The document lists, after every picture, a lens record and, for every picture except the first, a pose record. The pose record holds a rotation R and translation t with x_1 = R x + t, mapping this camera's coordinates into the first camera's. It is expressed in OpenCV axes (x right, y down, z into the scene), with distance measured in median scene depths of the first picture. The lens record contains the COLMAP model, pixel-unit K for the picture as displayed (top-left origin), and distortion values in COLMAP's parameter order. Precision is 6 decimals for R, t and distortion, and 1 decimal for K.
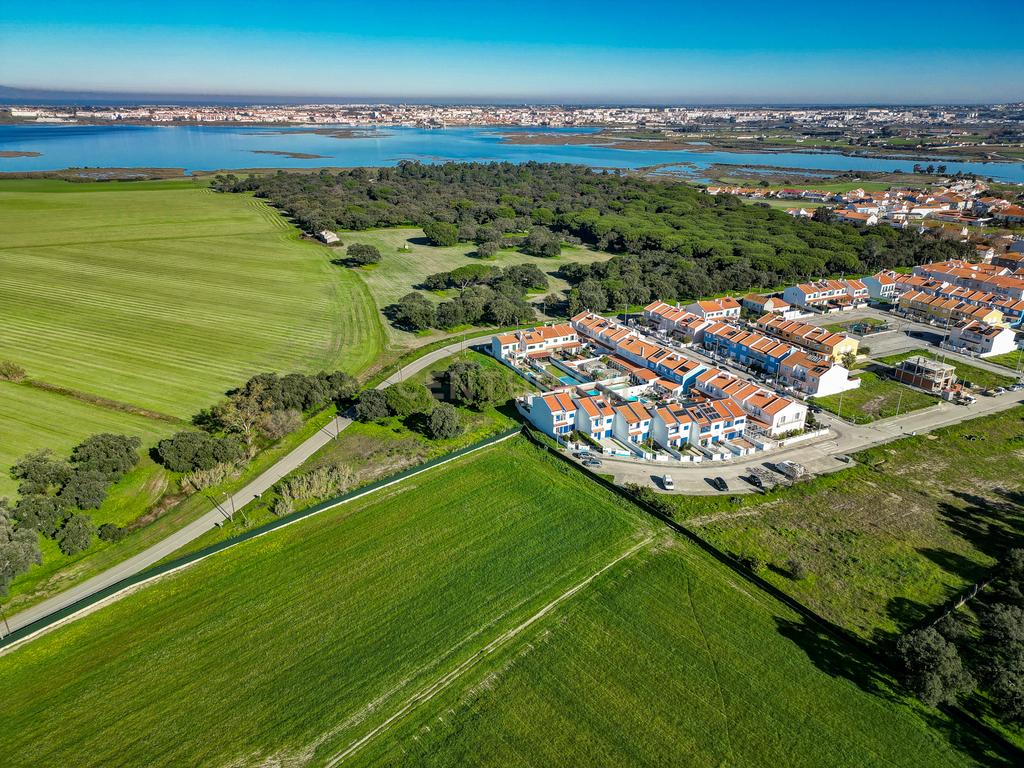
lens RADIAL K [[714.5, 0, 511.9], [0, 714.5, 384.4], [0, 0, 1]] dist [0.071654, -0.060273]
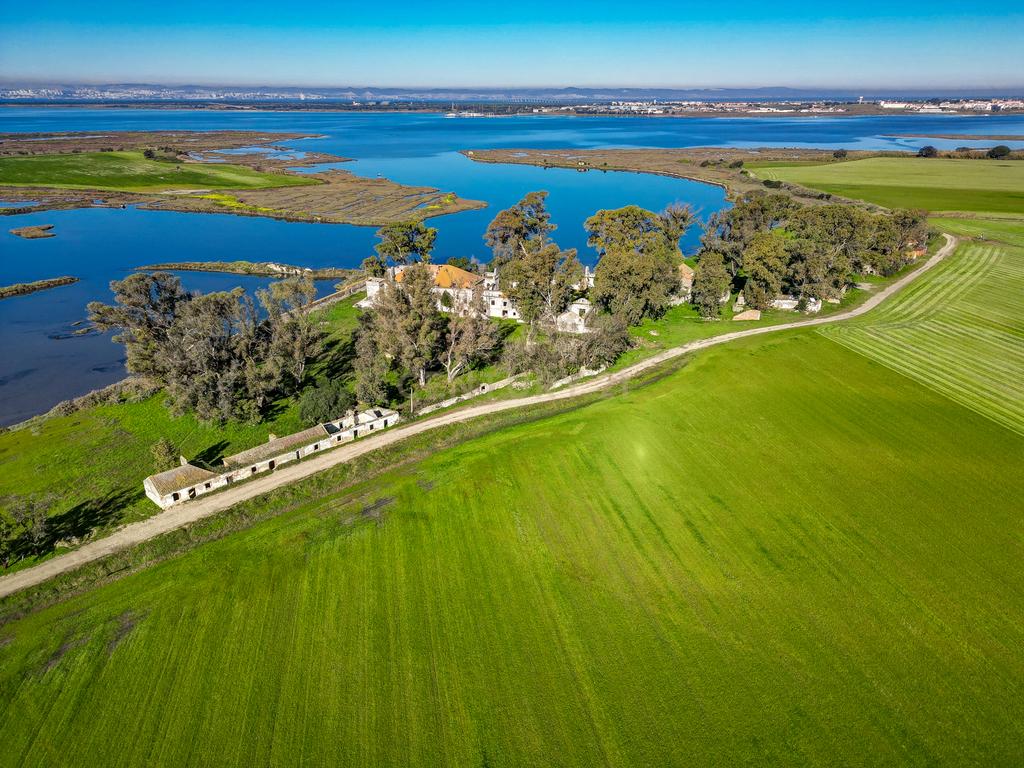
lens RADIAL K [[714.5, 0, 513.2], [0, 714.5, 382.7], [0, 0, 1]] dist [0.071654, -0.060273]
pose [[0.617229, 0.282572, -0.734289, -0.135491], [-0.282464, 0.950646, 0.128397, 0.018625], [0.734331, 0.128160, 0.666583, -0.023477]]
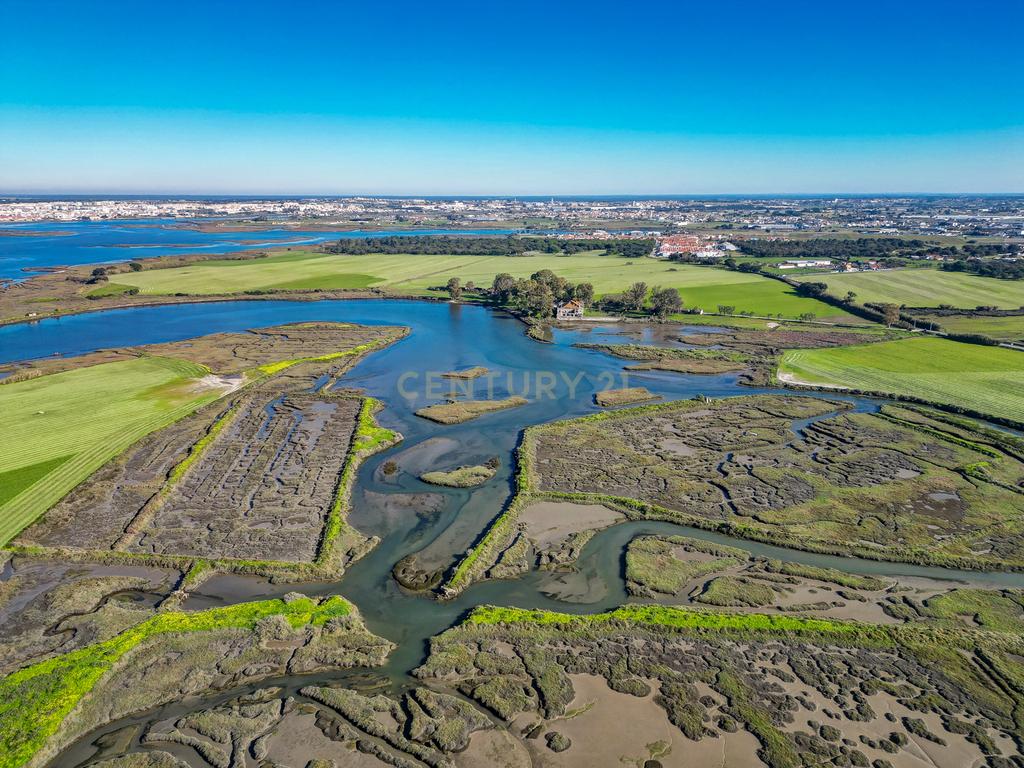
lens RADIAL K [[714.5, 0, 515.8], [0, 714.5, 381.8], [0, 0, 1]] dist [0.071654, -0.060273]
pose [[0.631305, -0.204863, 0.747987, -0.412690], [0.289022, 0.957149, 0.018214, 0.035913], [-0.719667, 0.204686, 0.663463, -0.125347]]
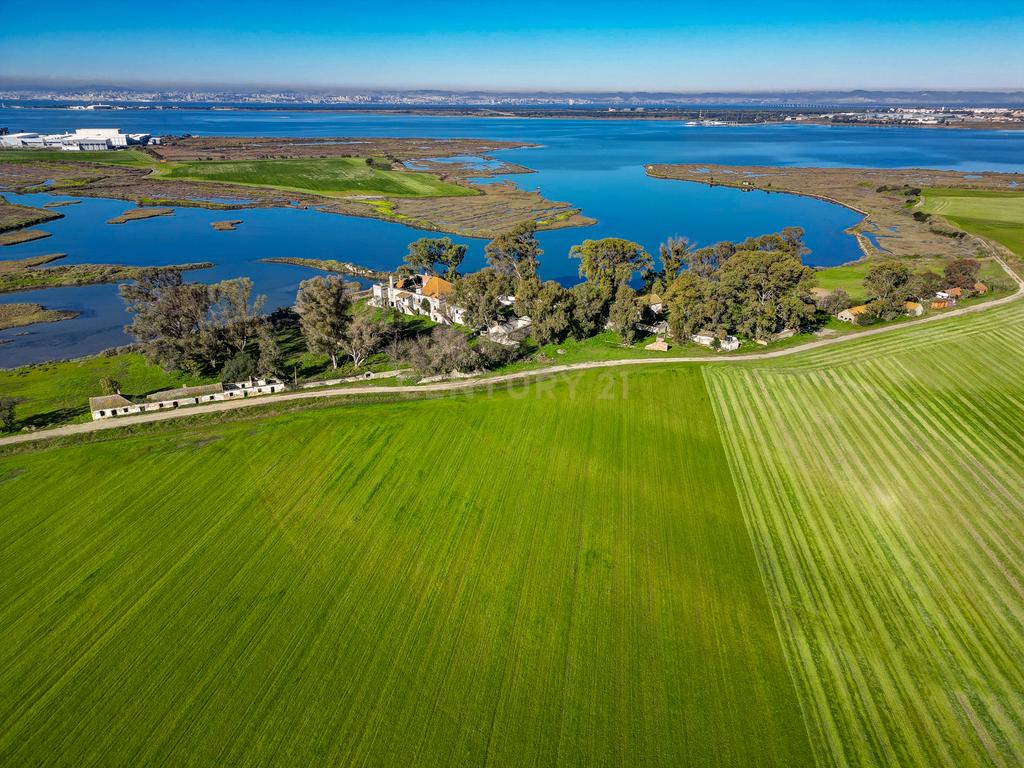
lens RADIAL K [[714.5, 0, 513.2], [0, 714.5, 383.3], [0, 0, 1]] dist [0.071654, -0.060273]
pose [[0.314340, 0.341768, -0.885655, -0.108158], [-0.350014, 0.908942, 0.226527, 0.005720], [0.882429, 0.238785, 0.405340, -0.003506]]
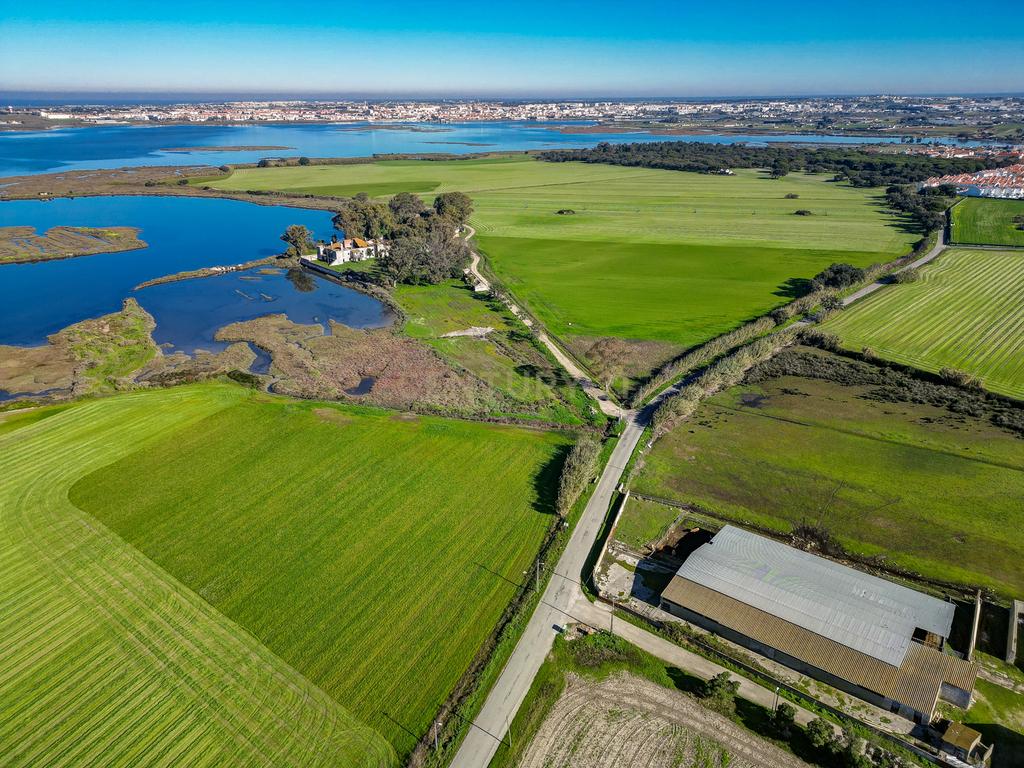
lens RADIAL K [[714.5, 0, 511.8], [0, 714.5, 389.9], [0, 0, 1]] dist [0.071654, -0.060273]
pose [[0.986659, -0.071365, 0.146325, -0.194346], [0.069403, 0.997418, 0.018476, 0.054773], [-0.147266, -0.008074, 0.989064, -0.155895]]
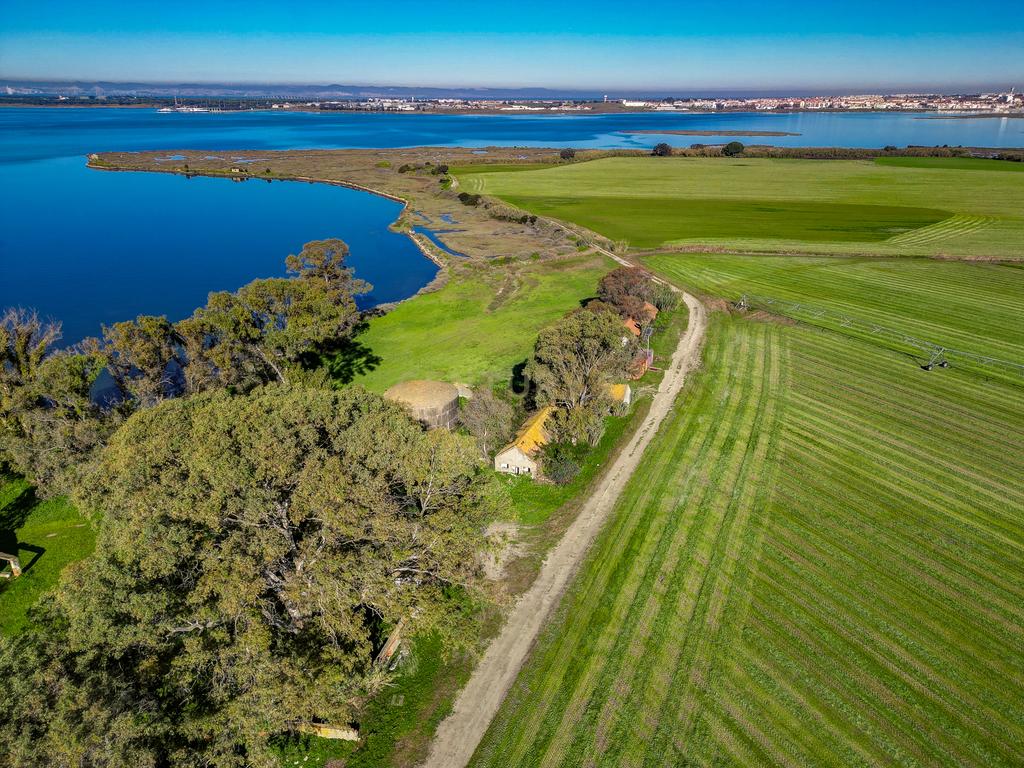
lens RADIAL K [[714.5, 0, 512.7], [0, 714.5, 380.5], [0, 0, 1]] dist [0.071654, -0.060273]
pose [[0.818558, 0.205055, -0.536577, -0.161423], [-0.205288, 0.976852, 0.060138, -0.002236], [0.536488, 0.060927, 0.841706, 0.039036]]
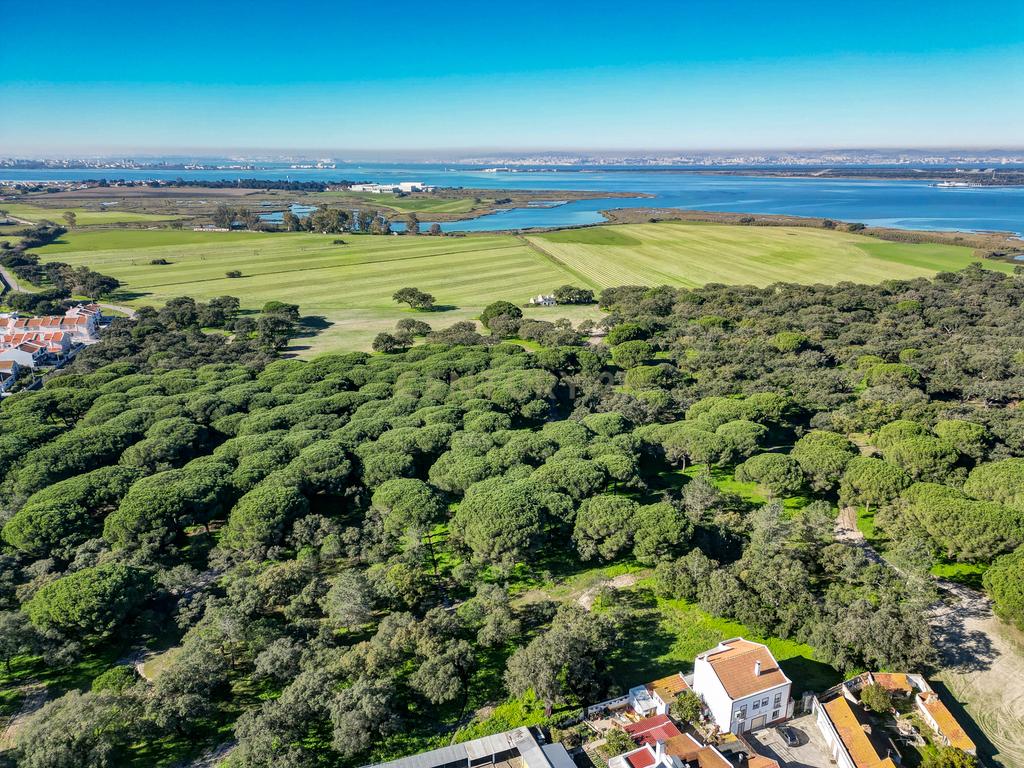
lens RADIAL K [[714.5, 0, 513.4], [0, 714.5, 383.9], [0, 0, 1]] dist [0.071654, -0.060273]
pose [[-0.228119, 0.282735, -0.931677, 0.118379], [-0.362655, 0.863377, 0.350803, -0.071591], [0.903573, 0.417902, -0.094417, 0.182519]]
